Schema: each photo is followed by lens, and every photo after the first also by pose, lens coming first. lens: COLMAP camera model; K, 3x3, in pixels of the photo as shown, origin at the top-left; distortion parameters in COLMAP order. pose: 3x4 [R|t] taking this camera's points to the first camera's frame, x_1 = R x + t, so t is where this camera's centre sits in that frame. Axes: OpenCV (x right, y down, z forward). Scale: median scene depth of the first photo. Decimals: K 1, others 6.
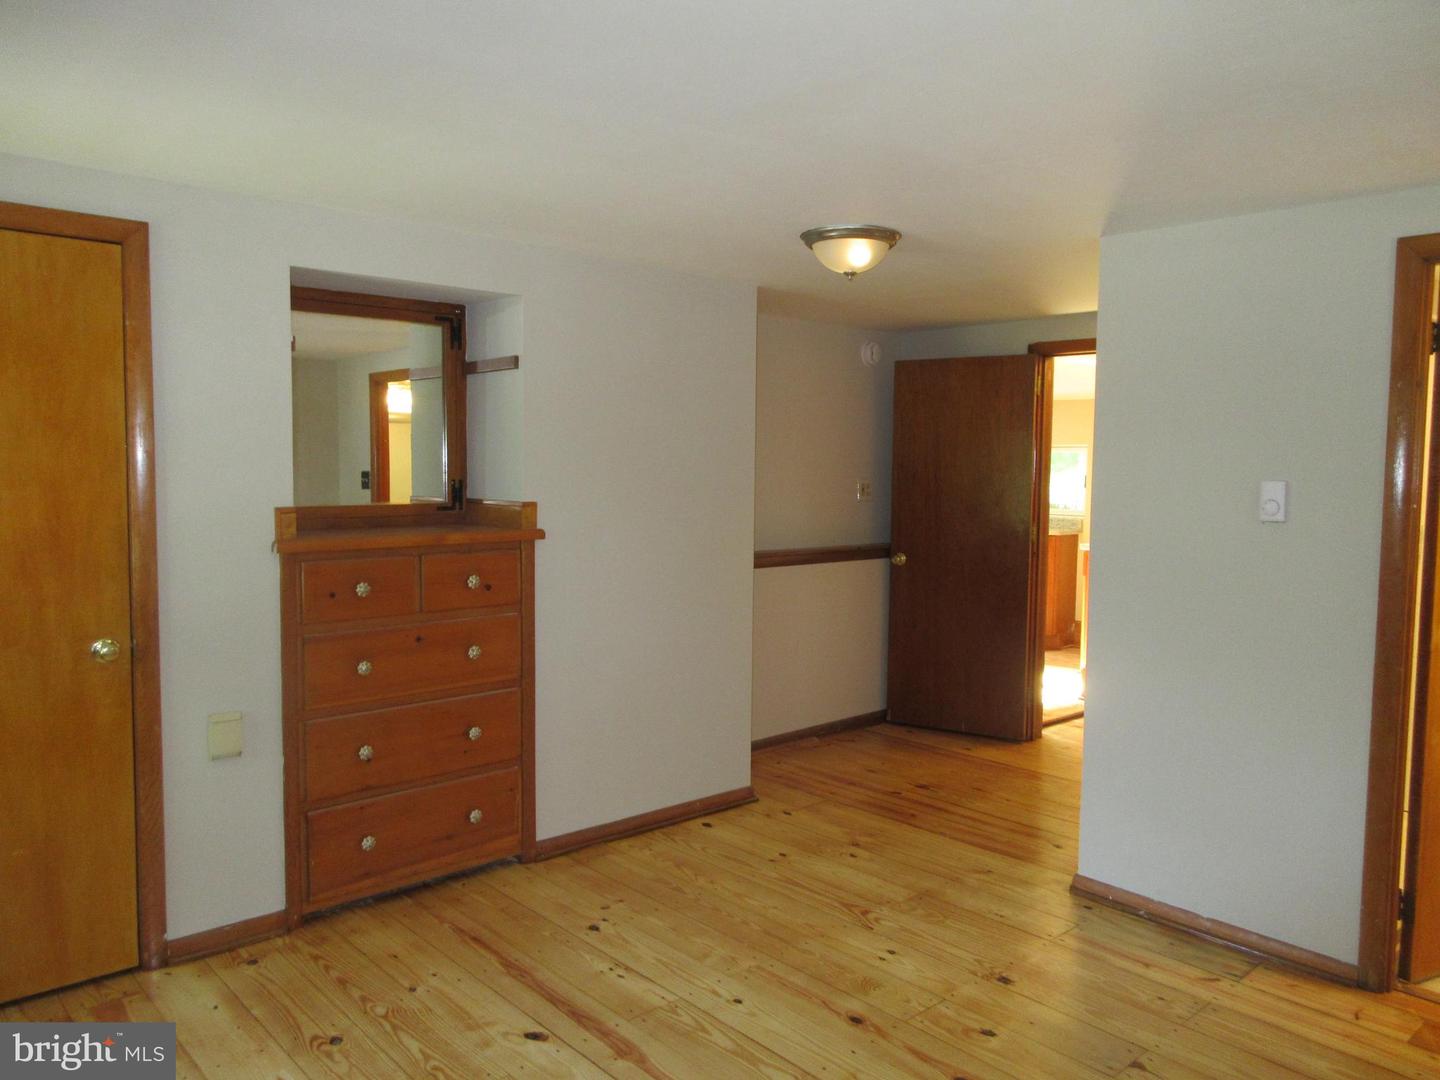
lens RADIAL K [[1103.7, 0, 722.5], [0, 1103.7, 542.1], [0, 0, 1]] dist [-0.005981, 0.013737]
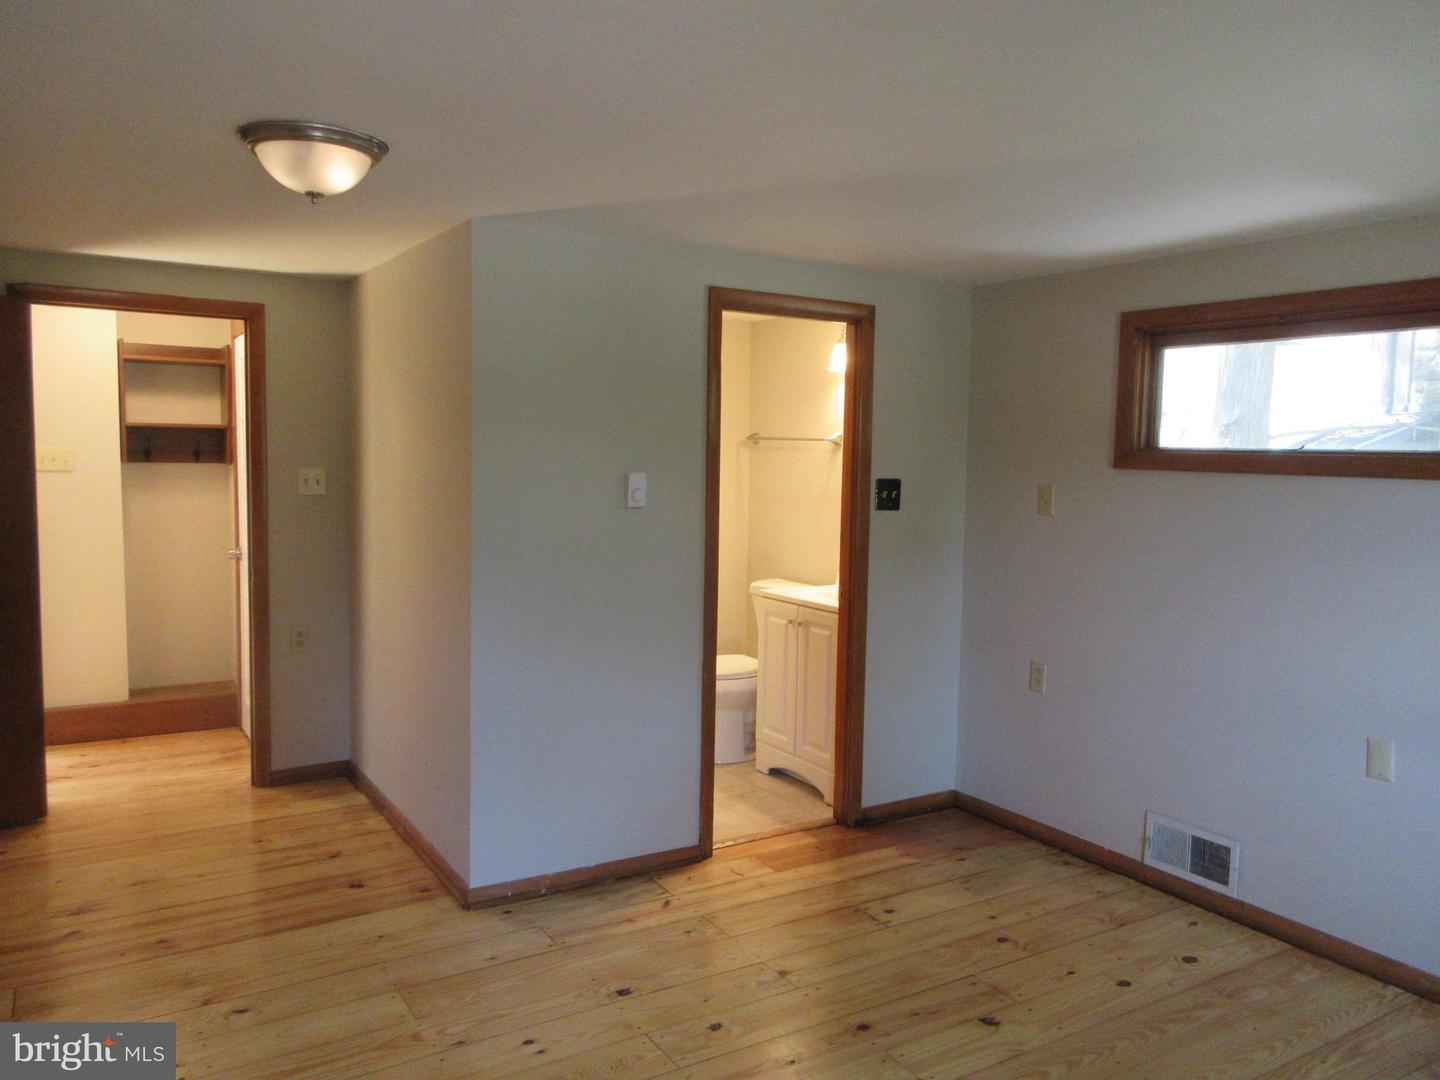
lens RADIAL K [[1103.7, 0, 722.2], [0, 1103.7, 536.8], [0, 0, 1]] dist [-0.005981, 0.013737]
pose [[0.172464, -0.097253, 0.980203, -0.596969], [0.055431, 0.994495, 0.088919, -0.081755], [-0.983455, 0.038998, 0.176905, 0.660348]]
